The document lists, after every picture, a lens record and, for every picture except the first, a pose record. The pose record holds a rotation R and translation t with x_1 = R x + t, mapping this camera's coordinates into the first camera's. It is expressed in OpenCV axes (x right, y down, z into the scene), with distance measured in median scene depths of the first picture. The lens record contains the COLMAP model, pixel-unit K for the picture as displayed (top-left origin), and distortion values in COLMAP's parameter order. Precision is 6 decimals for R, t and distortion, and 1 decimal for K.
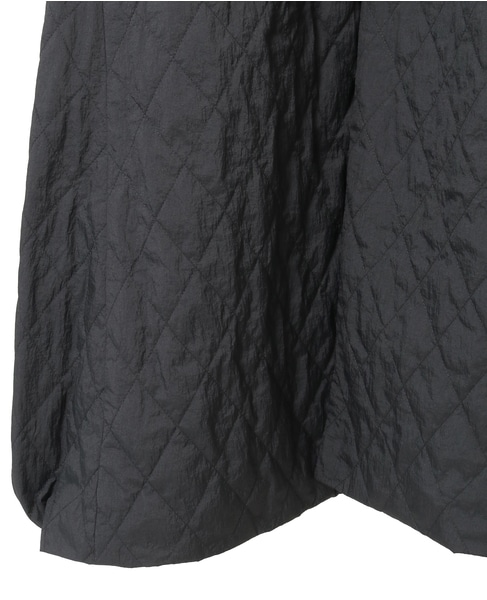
lens RADIAL K [[821.8, 0, 268.4], [0, 821.8, 295.3], [0, 0, 1]] dist [-0.024863, 0.000000]
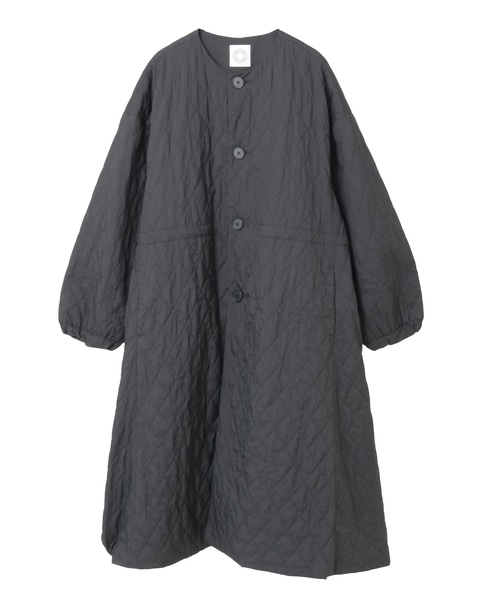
lens RADIAL K [[792.7, 0, 244.8], [0, 792.7, 298.3], [0, 0, 1]] dist [-0.008168, 0.000000]
pose [[0.999705, 0.024167, 0.002572, 0.195387], [-0.024155, 0.999697, -0.004658, -0.700796], [-0.002683, 0.004595, 0.999986, -2.036722]]
